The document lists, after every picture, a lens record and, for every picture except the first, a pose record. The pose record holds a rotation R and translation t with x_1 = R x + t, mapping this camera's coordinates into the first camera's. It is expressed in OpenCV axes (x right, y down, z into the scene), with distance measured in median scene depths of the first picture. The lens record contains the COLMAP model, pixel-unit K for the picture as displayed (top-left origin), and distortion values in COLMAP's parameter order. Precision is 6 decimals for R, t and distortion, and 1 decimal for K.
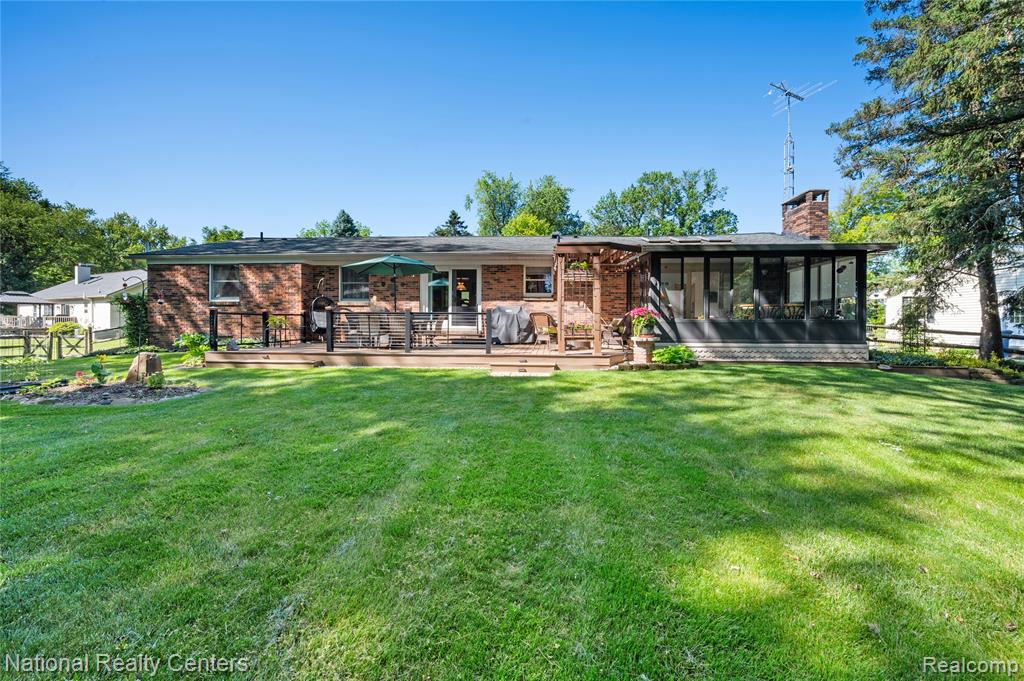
lens RADIAL K [[420.4, 0, 509.6], [0, 420.4, 323.0], [0, 0, 1]] dist [-0.001865, -0.000317]
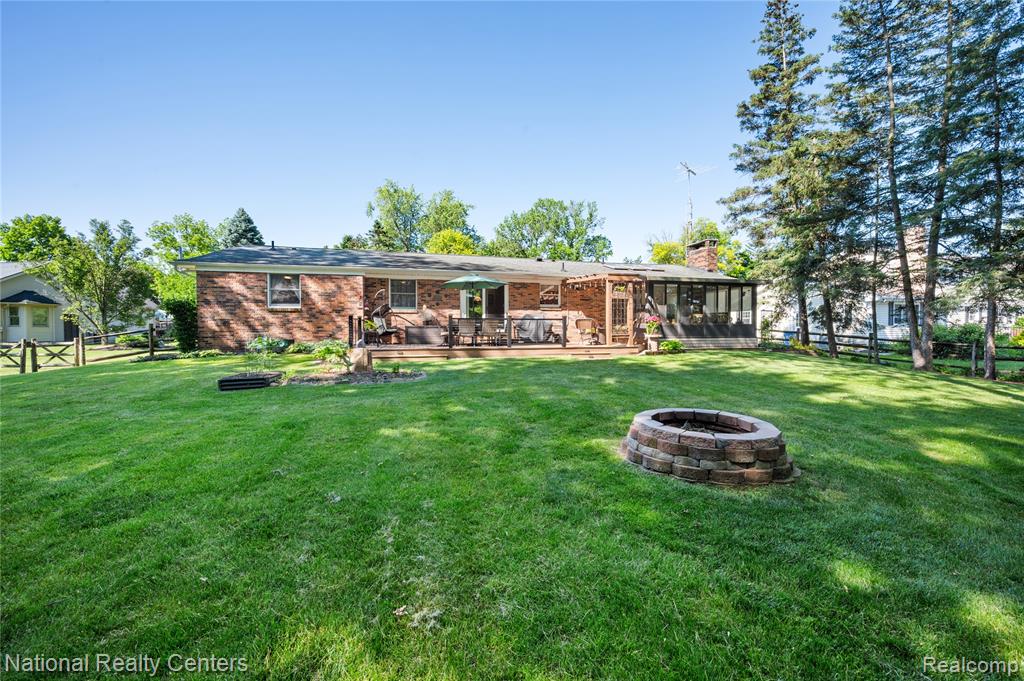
lens RADIAL K [[407.1, 0, 519.7], [0, 407.1, 335.0], [0, 0, 1]] dist [-0.000278, -0.000177]
pose [[0.947049, -0.008922, 0.320966, -0.438076], [0.005328, 0.999913, 0.012076, 0.009594], [-0.321046, -0.009727, 0.947014, -0.196402]]
